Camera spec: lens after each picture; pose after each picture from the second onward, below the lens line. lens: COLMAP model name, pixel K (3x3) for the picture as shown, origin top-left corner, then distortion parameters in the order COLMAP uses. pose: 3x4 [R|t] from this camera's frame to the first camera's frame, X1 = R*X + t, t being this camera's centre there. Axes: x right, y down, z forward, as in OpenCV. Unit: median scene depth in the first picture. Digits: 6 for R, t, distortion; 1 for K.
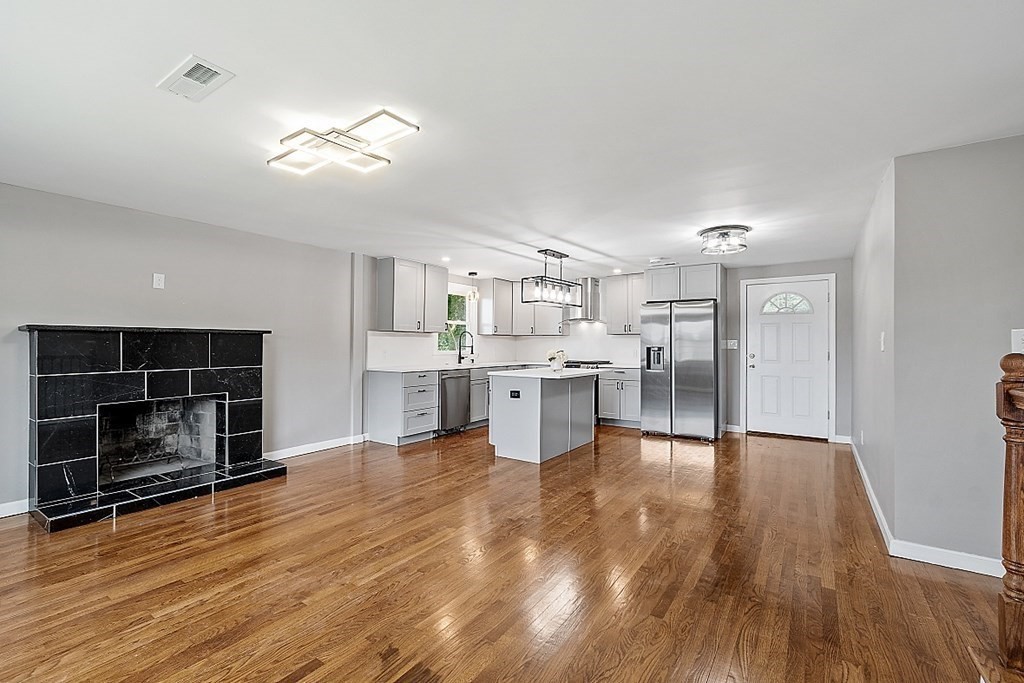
lens RADIAL K [[444.6, 0, 517.2], [0, 444.6, 342.4], [0, 0, 1]] dist [0.002623, -0.000032]
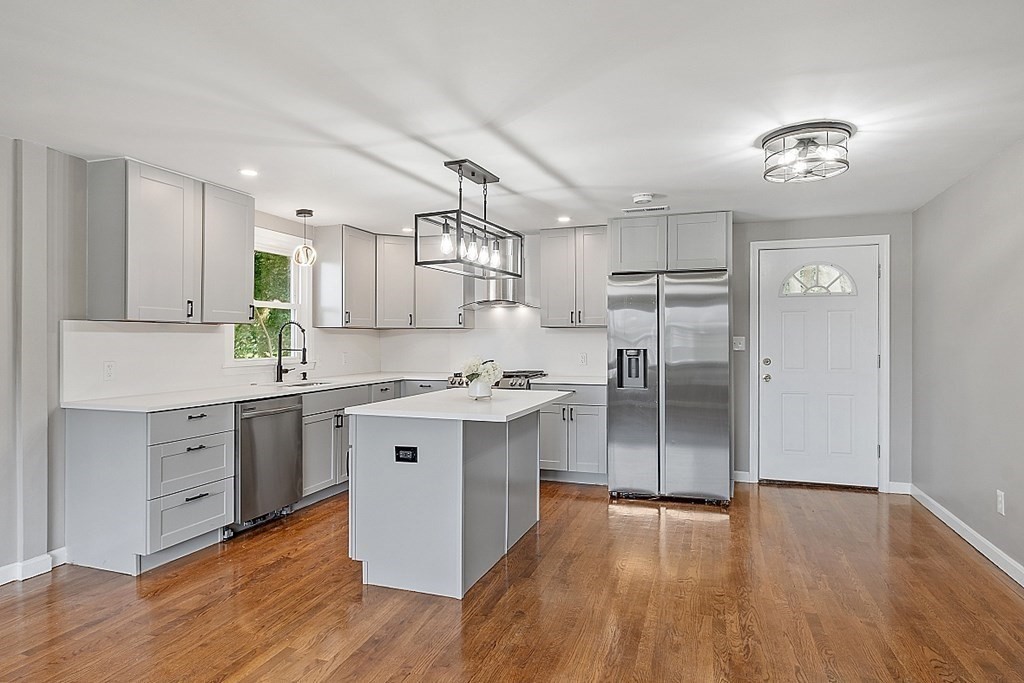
lens RADIAL K [[595.1, 0, 506.5], [0, 595.1, 343.0], [0, 0, 1]] dist [0.006906, -0.002019]
pose [[0.970835, -0.005700, 0.239681, -0.043111], [0.002923, 0.999924, 0.011937, -0.008164], [-0.239731, -0.010889, 0.970778, 0.289682]]
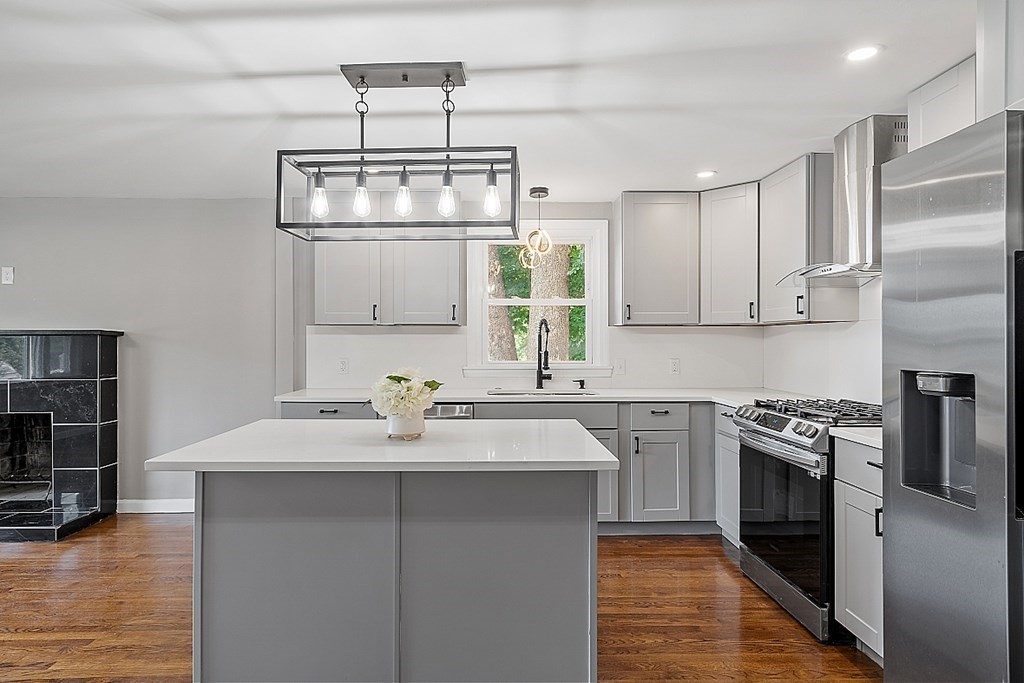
lens RADIAL K [[575.2, 0, 508.8], [0, 575.2, 343.4], [0, 0, 1]] dist [0.005360, 0.000509]
pose [[0.565824, 0.001138, -0.824525, 0.428787], [0.006885, 0.999958, 0.006105, -0.005504], [0.824497, -0.009132, 0.565792, 0.751082]]
